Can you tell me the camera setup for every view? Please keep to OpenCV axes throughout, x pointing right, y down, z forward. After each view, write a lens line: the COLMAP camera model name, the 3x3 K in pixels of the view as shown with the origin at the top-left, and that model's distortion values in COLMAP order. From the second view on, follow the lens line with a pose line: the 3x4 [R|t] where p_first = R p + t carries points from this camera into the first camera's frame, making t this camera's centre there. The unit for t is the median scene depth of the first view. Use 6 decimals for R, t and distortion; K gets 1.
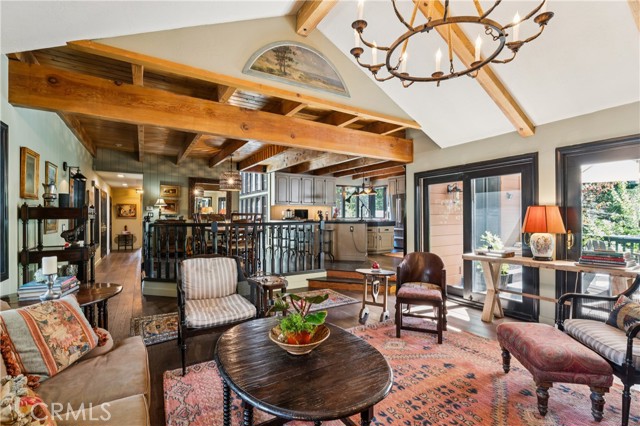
lens RADIAL K [[294.4, 0, 320.0], [0, 294.4, 213.0], [0, 0, 1]] dist [-0.000214, -0.000031]
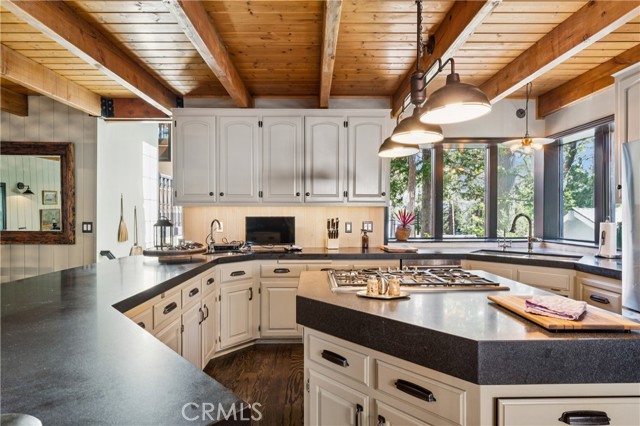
lens RADIAL K [[325.9, 0, 320.0], [0, 325.9, 213.0], [0, 0, 1]] dist [0.000092, 0.000792]
pose [[0.861527, -0.000865, -0.507712, 0.172068], [0.006292, 0.999940, 0.008975, -0.018965], [0.507674, -0.010927, 0.861480, 0.705460]]
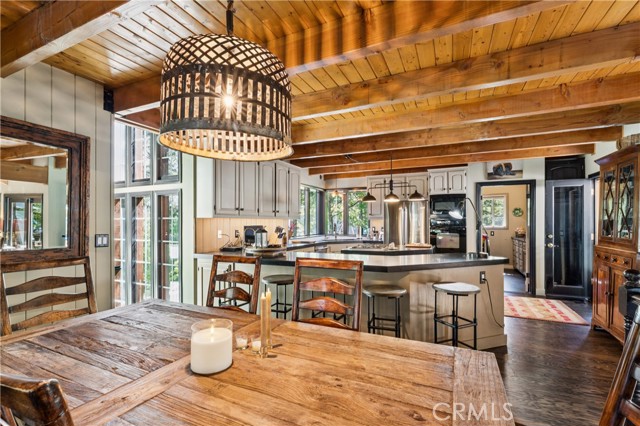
lens RADIAL K [[290.4, 0, 321.0], [0, 290.4, 224.0], [0, 0, 1]] dist [0.001966, 0.000149]
pose [[0.832102, -0.004963, 0.554601, -0.234480], [-0.004081, 0.999878, 0.015071, -0.022177], [-0.554608, -0.014804, 0.831980, 0.536583]]
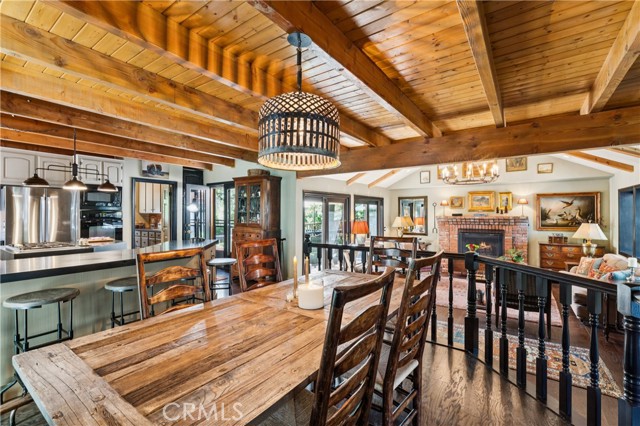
lens RADIAL K [[284.6, 0, 320.0], [0, 284.6, 213.0], [0, 0, 1]] dist [-0.001097, -0.000004]
pose [[-0.393519, 0.006564, 0.919293, -0.363829], [-0.009823, 0.999887, -0.011344, -0.018747], [-0.919264, -0.013495, -0.393410, 0.715225]]
